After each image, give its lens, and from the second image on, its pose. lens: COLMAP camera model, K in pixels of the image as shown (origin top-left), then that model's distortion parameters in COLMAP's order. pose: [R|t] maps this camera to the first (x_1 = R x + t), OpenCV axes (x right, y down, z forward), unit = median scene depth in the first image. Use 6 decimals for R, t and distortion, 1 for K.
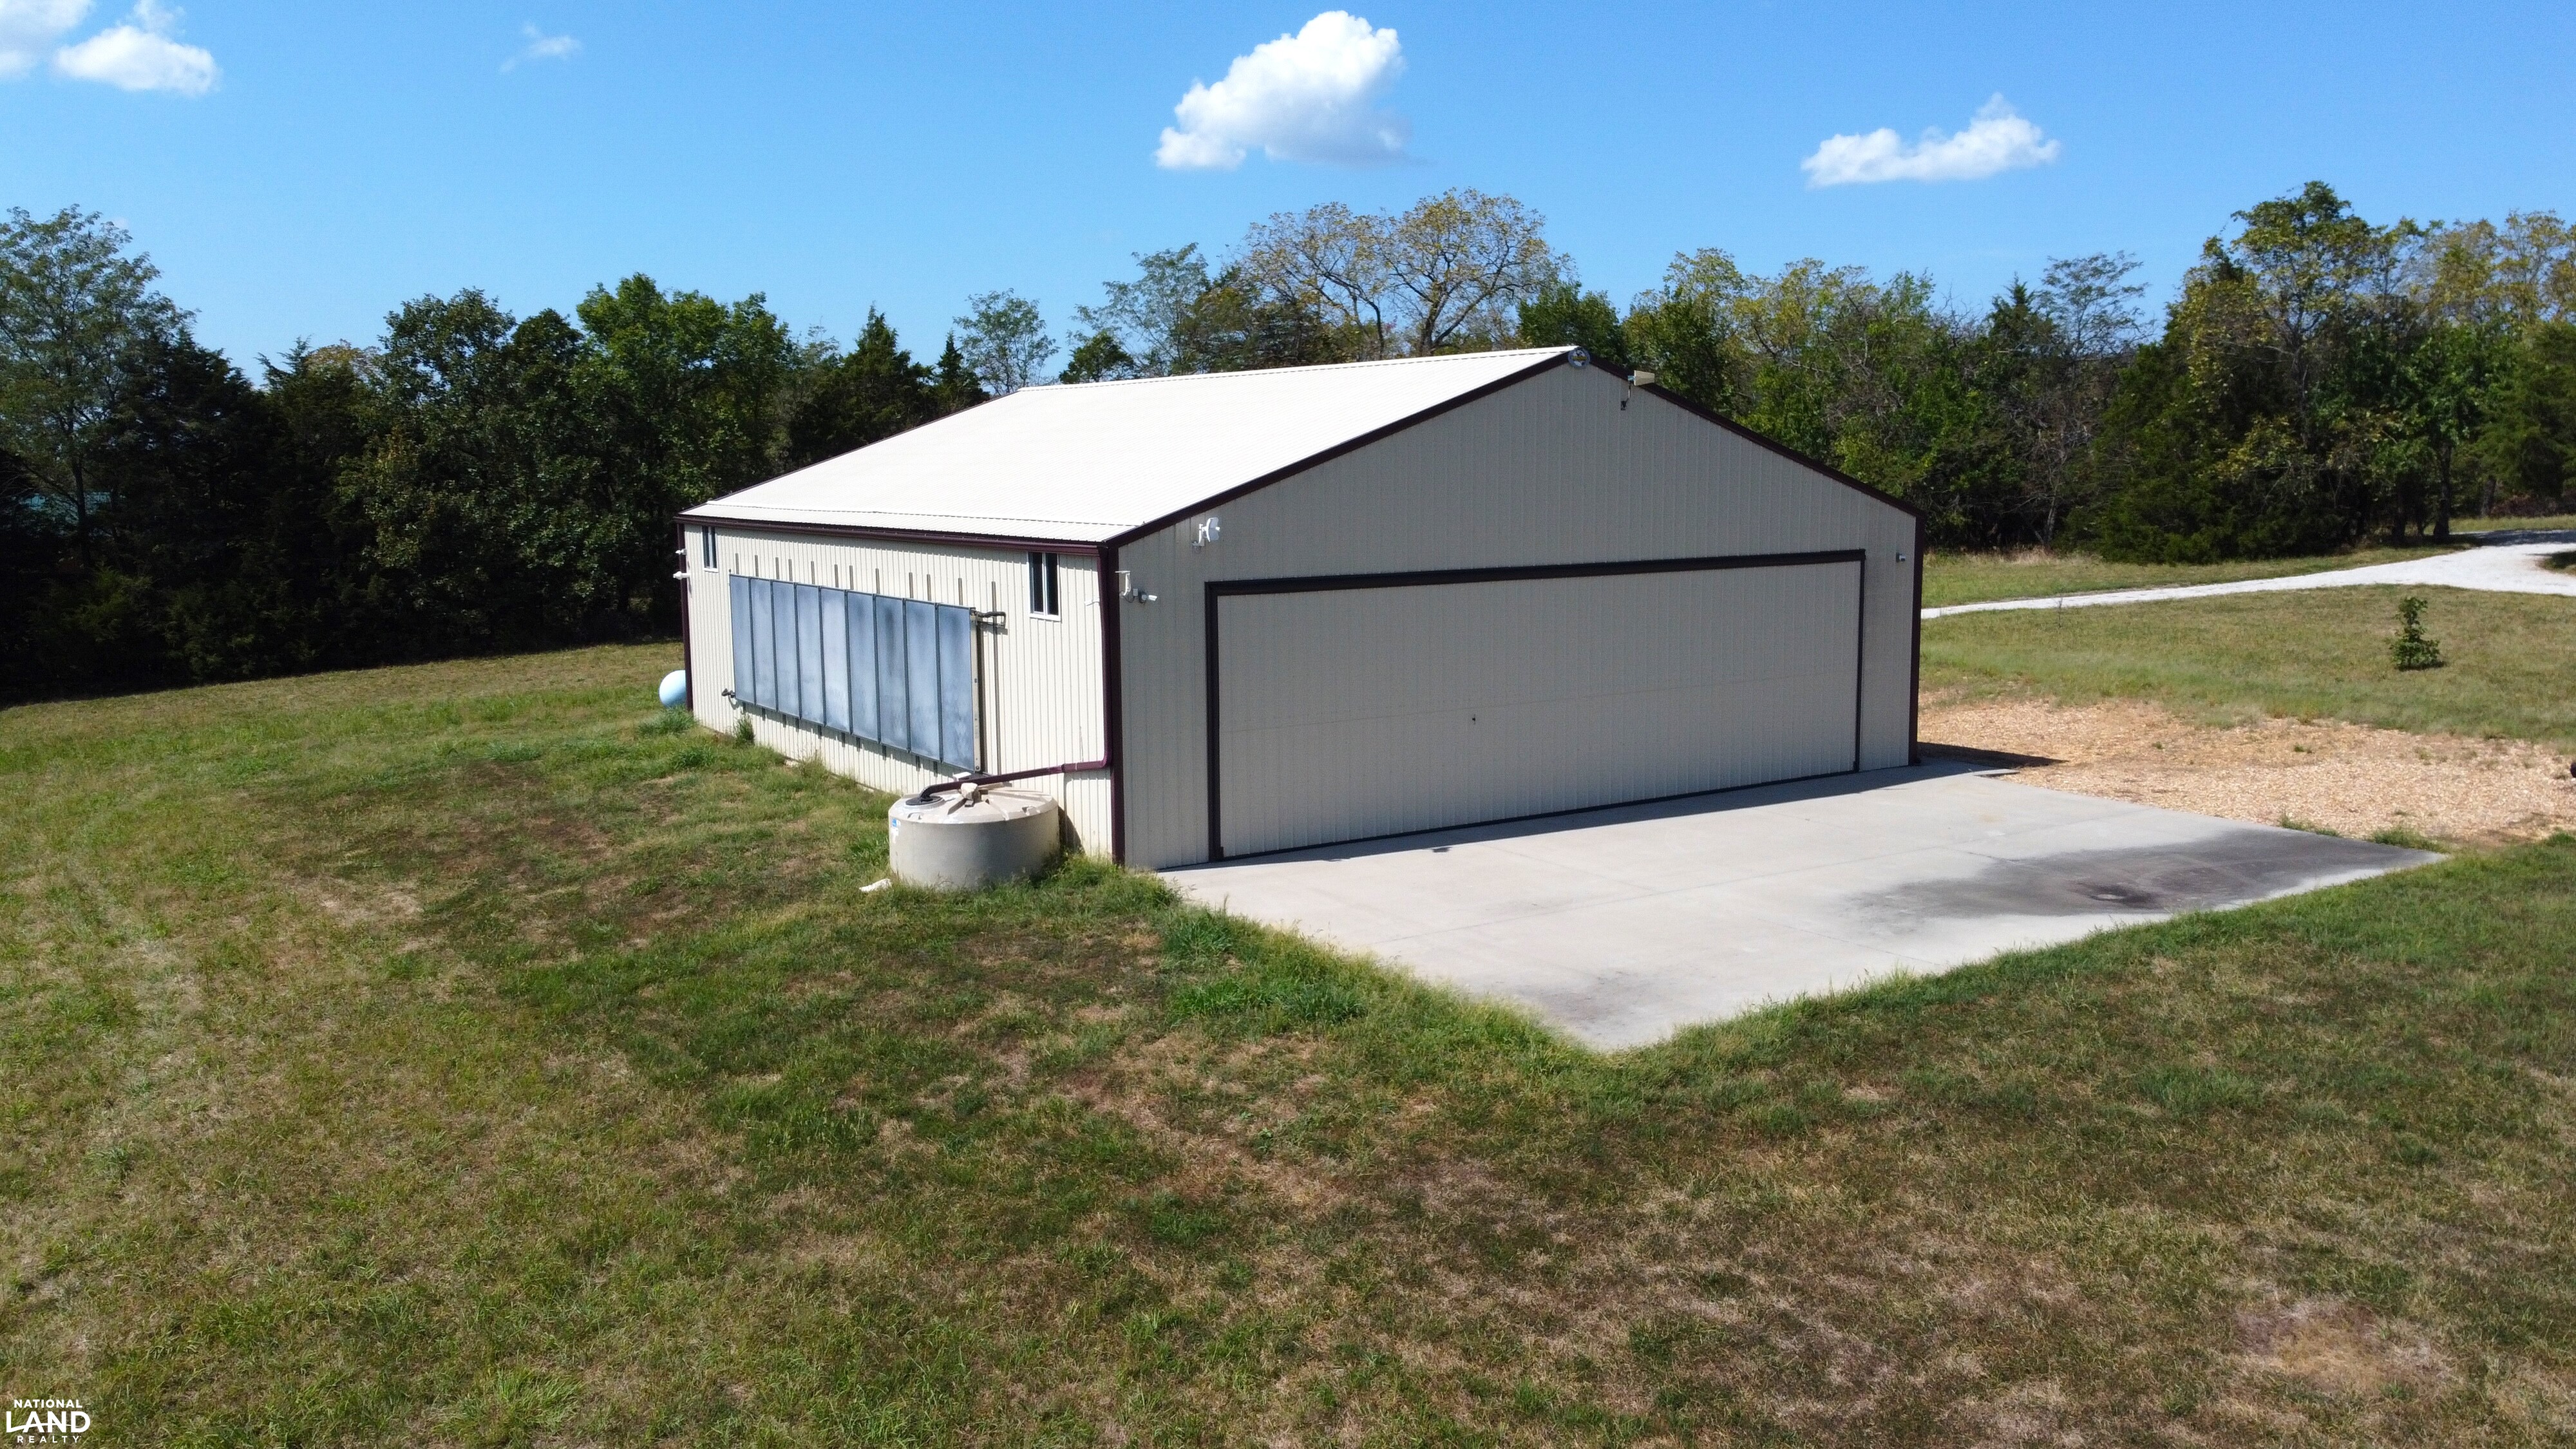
lens RADIAL K [[1956.9, 0, 1281.6], [0, 1956.9, 727.8], [0, 0, 1]] dist [-0.002744, -0.004934]
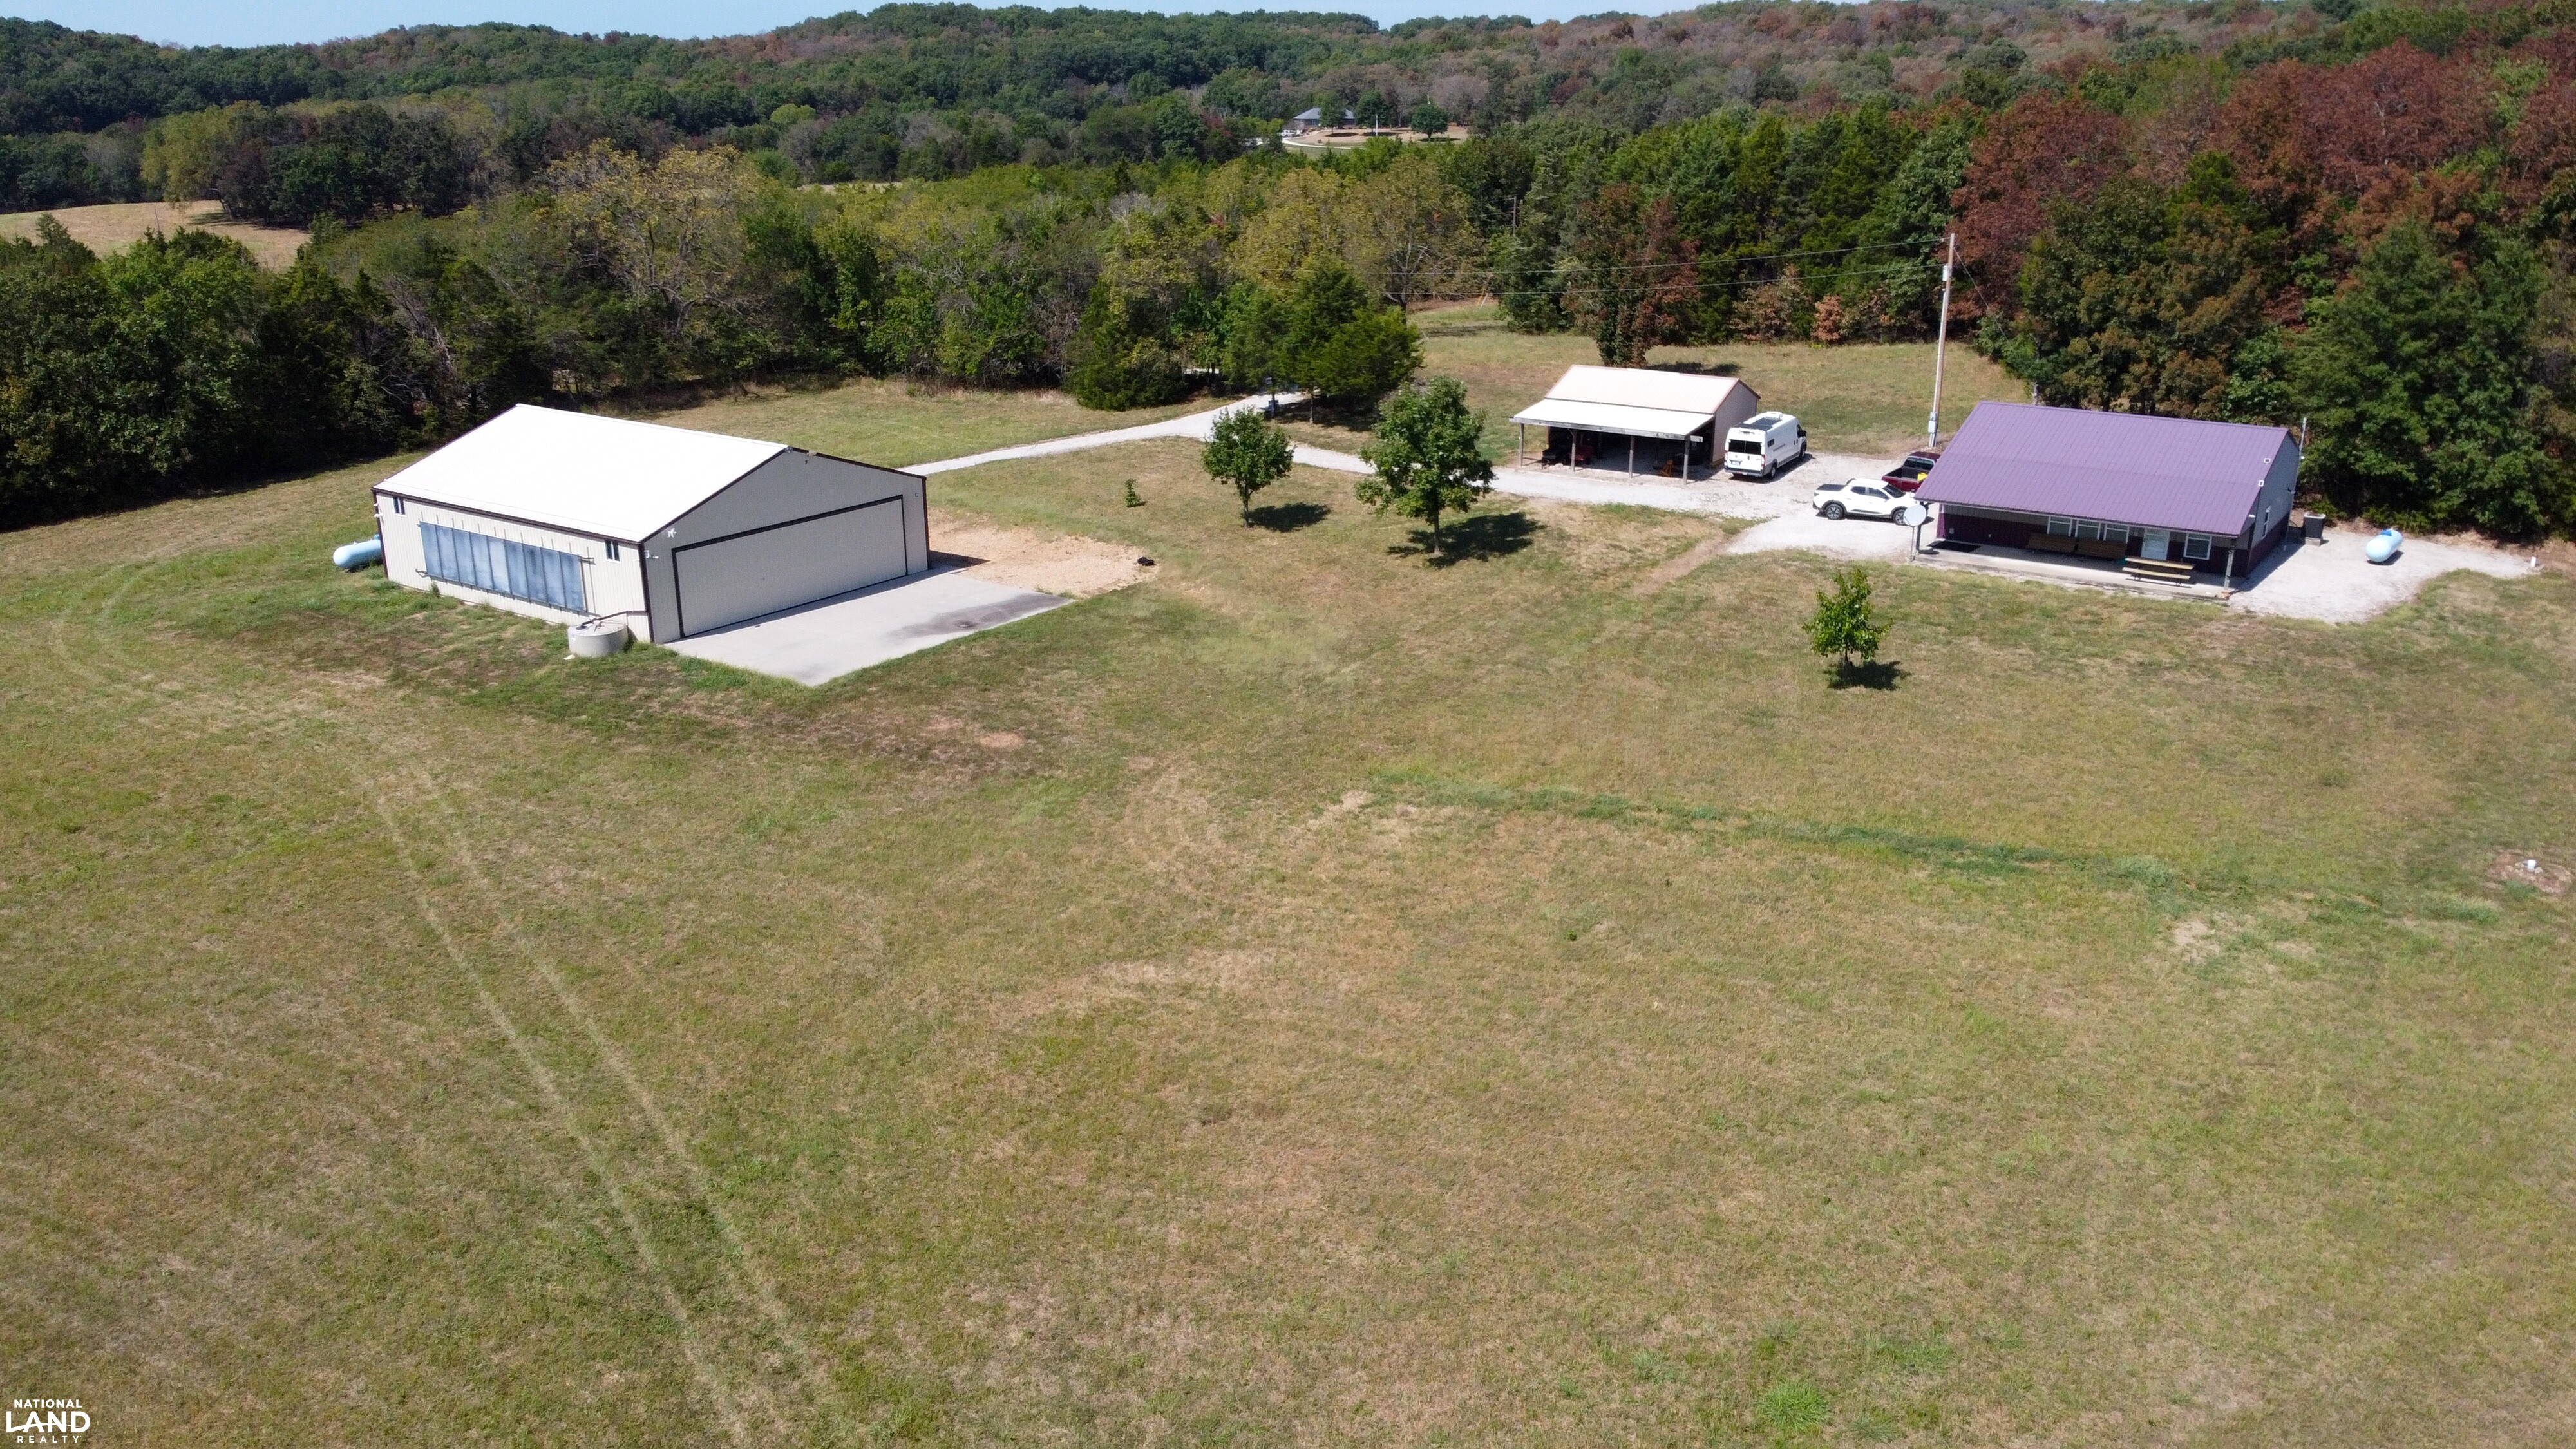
lens RADIAL K [[1956.9, 0, 1288.8], [0, 1956.9, 724.7], [0, 0, 1]] dist [-0.002744, -0.004934]
pose [[0.926687, -0.111120, 0.359033, -0.287818], [0.043388, 0.980536, 0.191486, -0.366598], [-0.373322, -0.161869, 0.913471, -2.314184]]
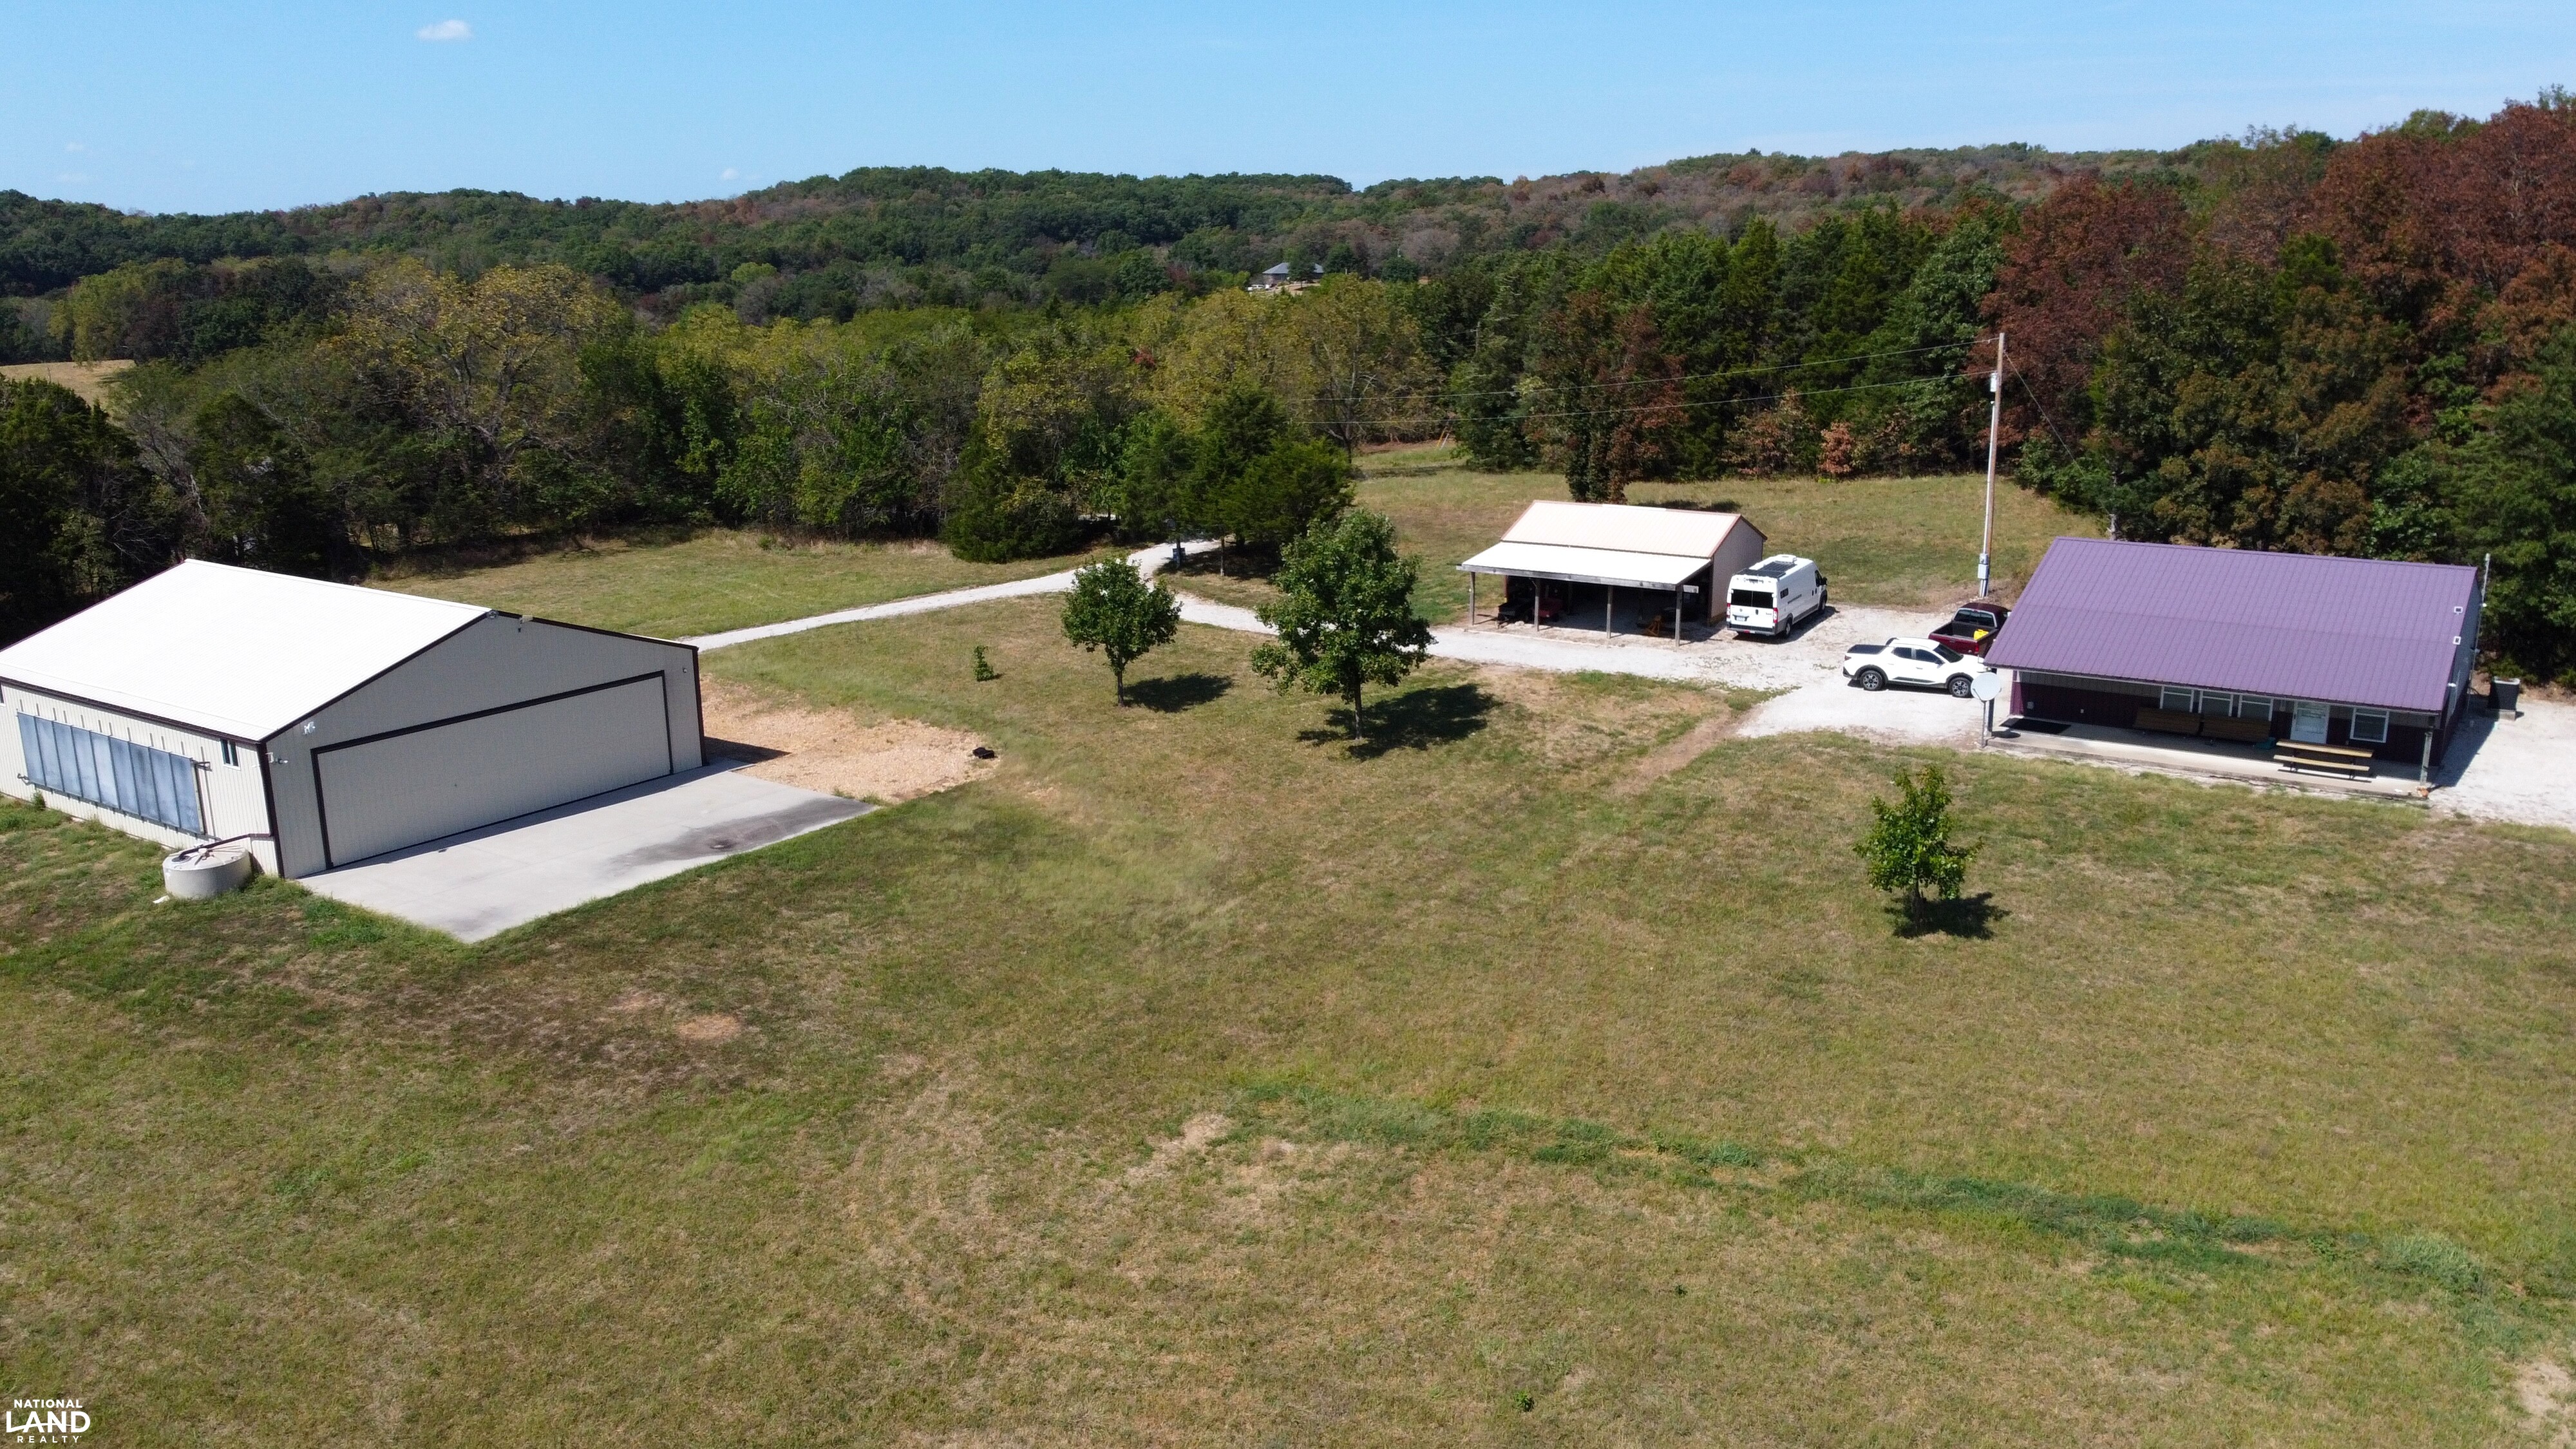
lens RADIAL K [[1956.9, 0, 1287.7], [0, 1956.9, 728.0], [0, 0, 1]] dist [-0.002744, -0.004934]
pose [[0.923281, -0.092225, 0.372889, 0.171369], [0.052445, 0.991925, 0.115475, -0.315670], [-0.380528, -0.087059, 0.920662, -1.579976]]
